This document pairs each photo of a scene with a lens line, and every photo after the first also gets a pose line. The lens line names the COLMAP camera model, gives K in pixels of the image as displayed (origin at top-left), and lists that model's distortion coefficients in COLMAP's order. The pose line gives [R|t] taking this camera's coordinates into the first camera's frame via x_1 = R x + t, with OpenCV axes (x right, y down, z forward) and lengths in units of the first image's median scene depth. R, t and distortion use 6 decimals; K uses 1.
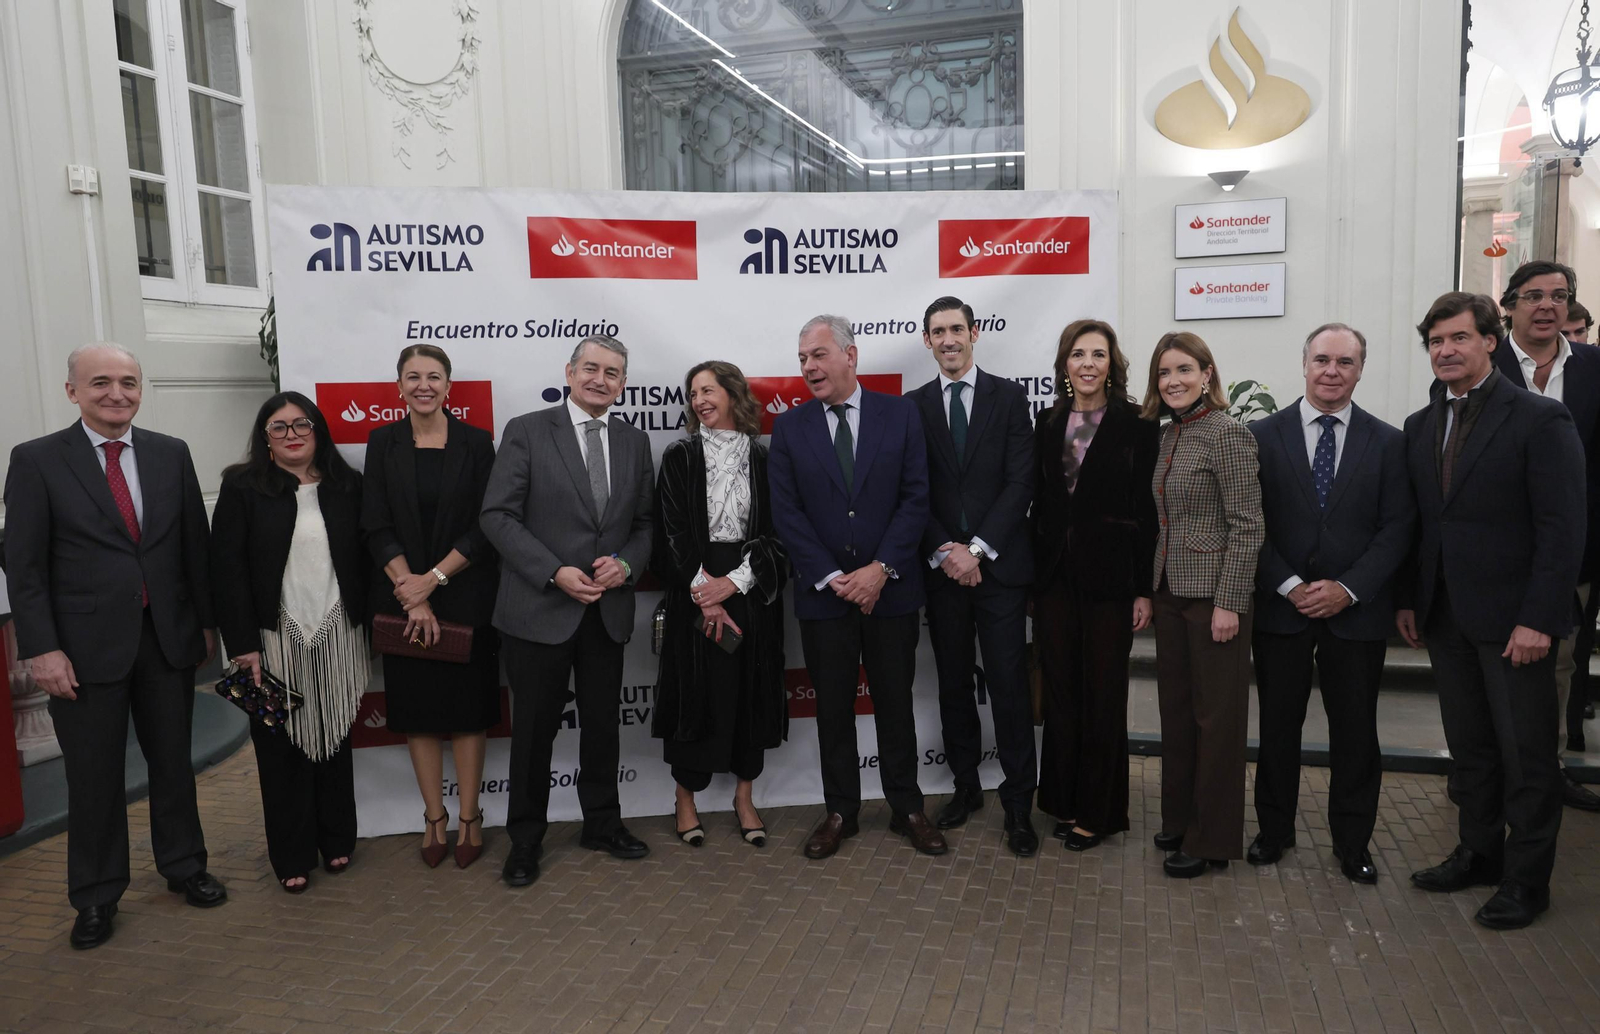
lens RADIAL K [[1130.4, 0, 800.0], [0, 1130.4, 517.0], [0, 0, 1]] dist [-0.028914, 0.028294]
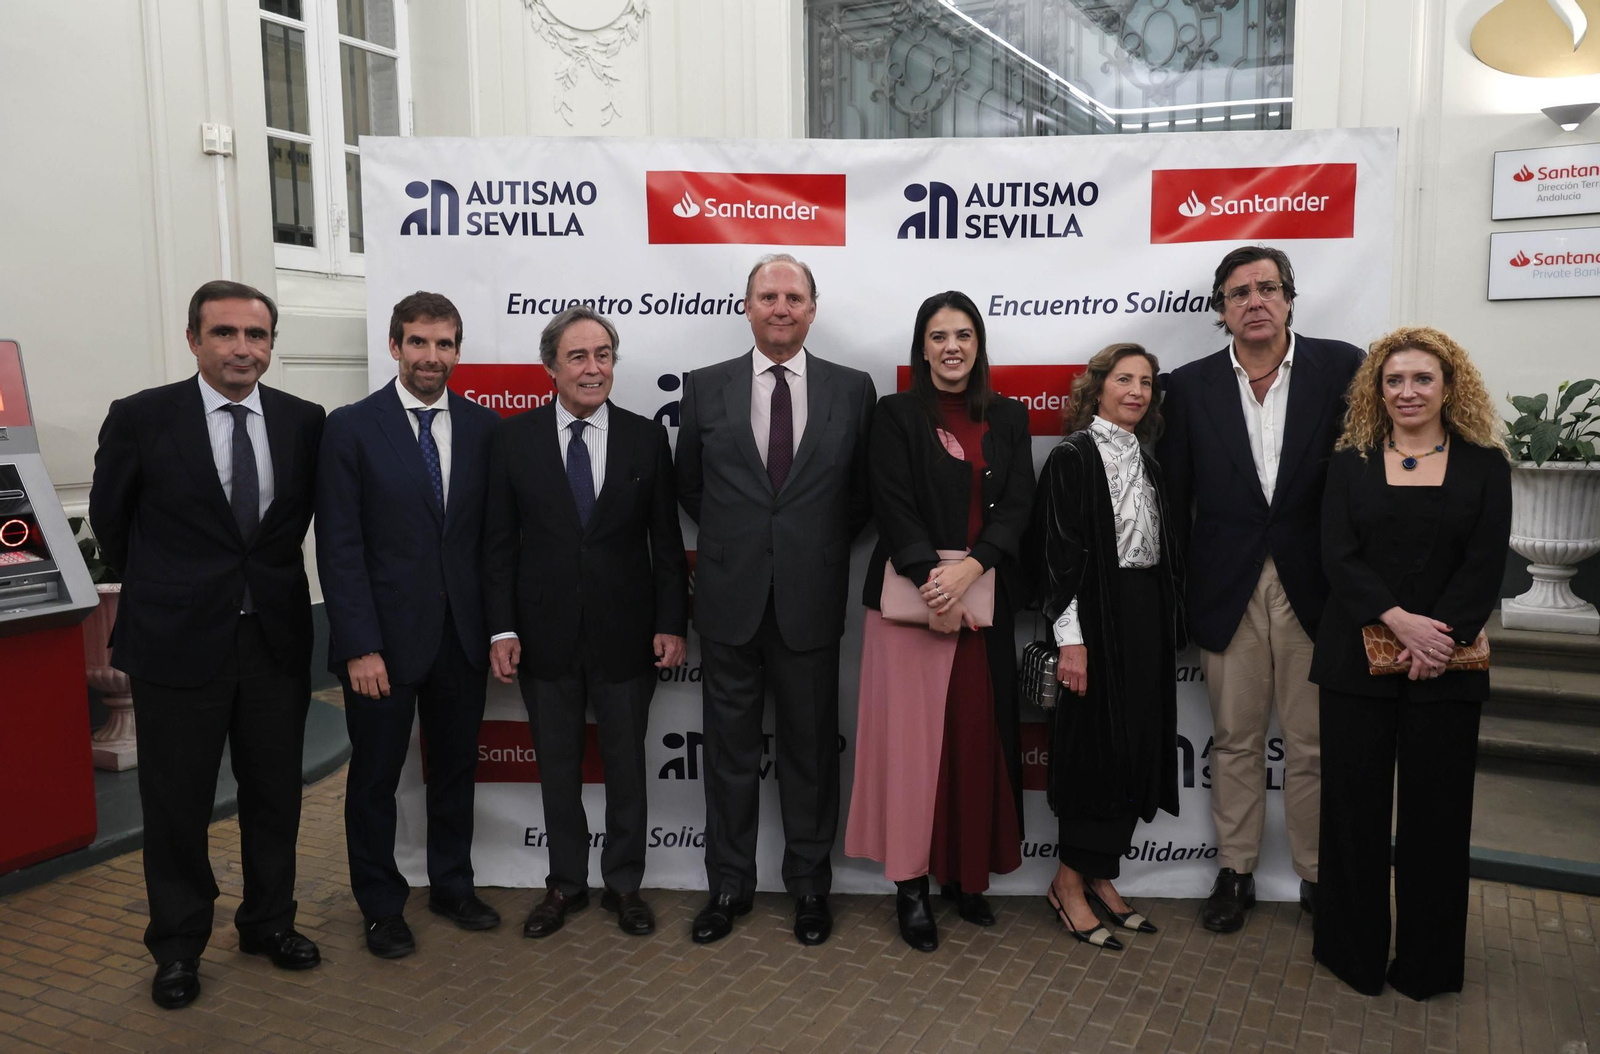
lens RADIAL K [[1261.0, 0, 802.9], [0, 1261.0, 513.4], [0, 0, 1]] dist [-0.001222, 0.004694]
pose [[0.981693, 0.038397, -0.186559, 0.057321], [-0.039326, 0.999226, -0.001278, -0.012968], [0.186365, 0.008591, 0.982443, 0.092169]]
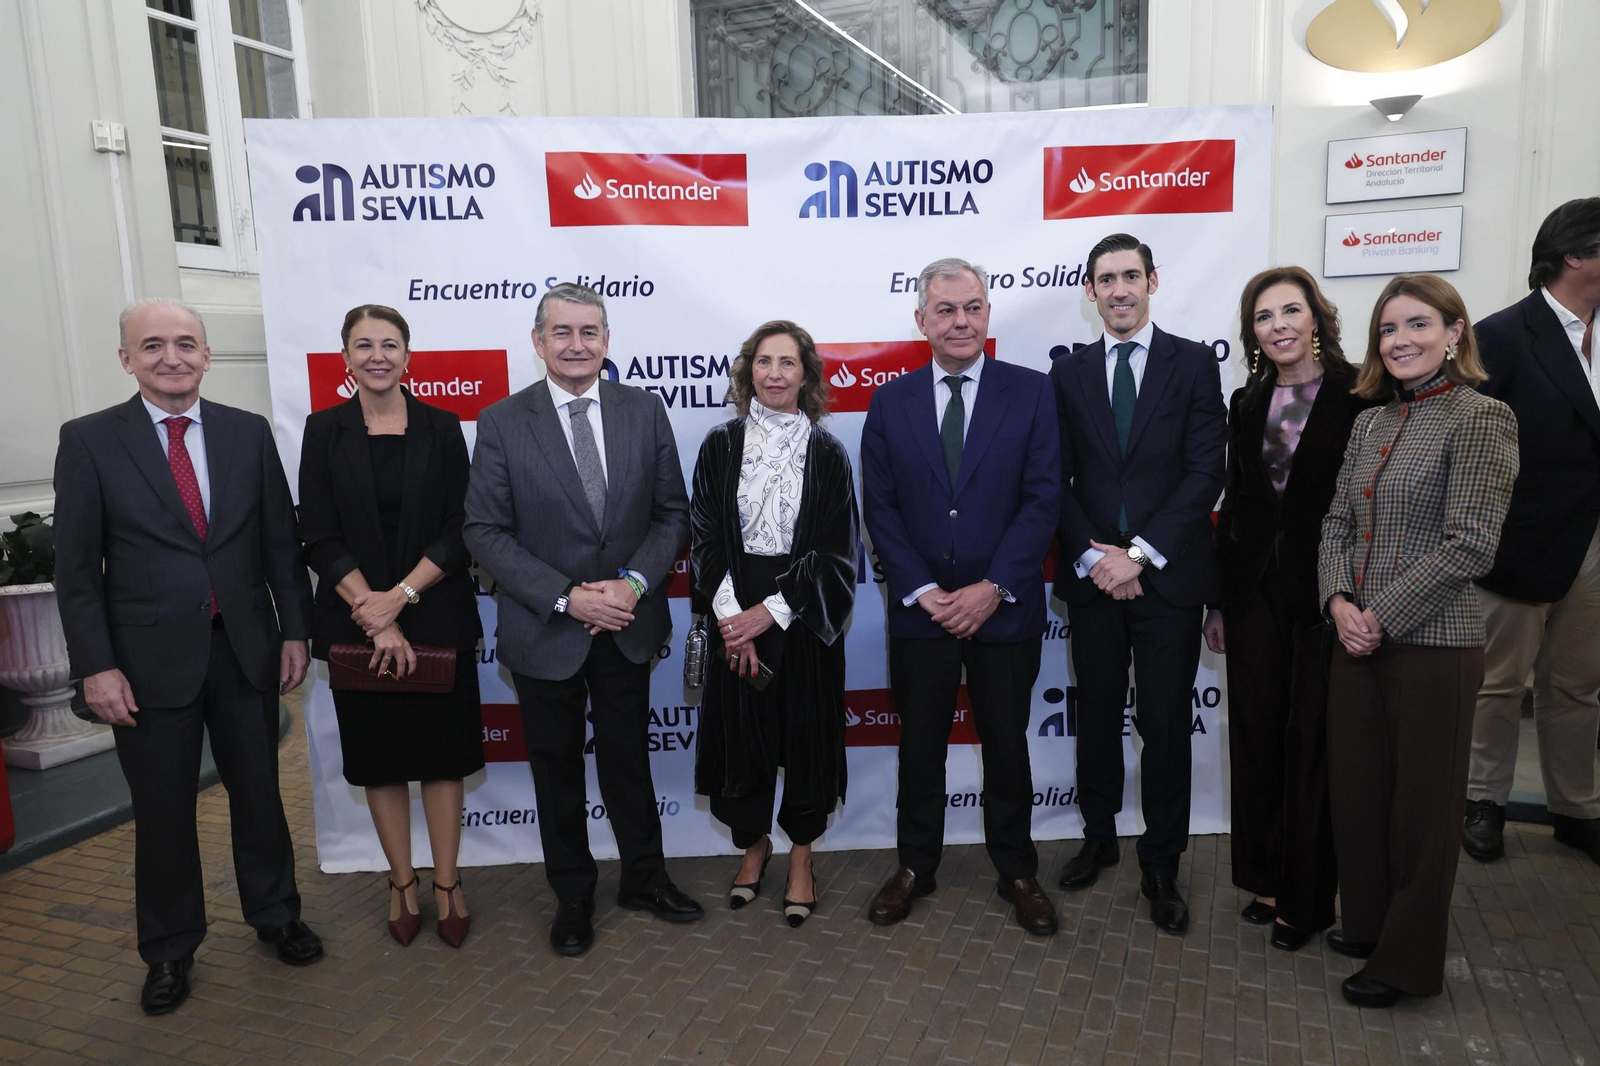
lens RADIAL K [[1101.4, 0, 801.6], [0, 1101.4, 540.1], [0, 0, 1]] dist [-0.012953, 0.004619]
pose [[0.995543, 0.009664, -0.093812, 0.026373], [-0.005484, 0.998985, 0.044717, -0.015228], [0.094149, -0.044003, 0.994585, 0.185547]]
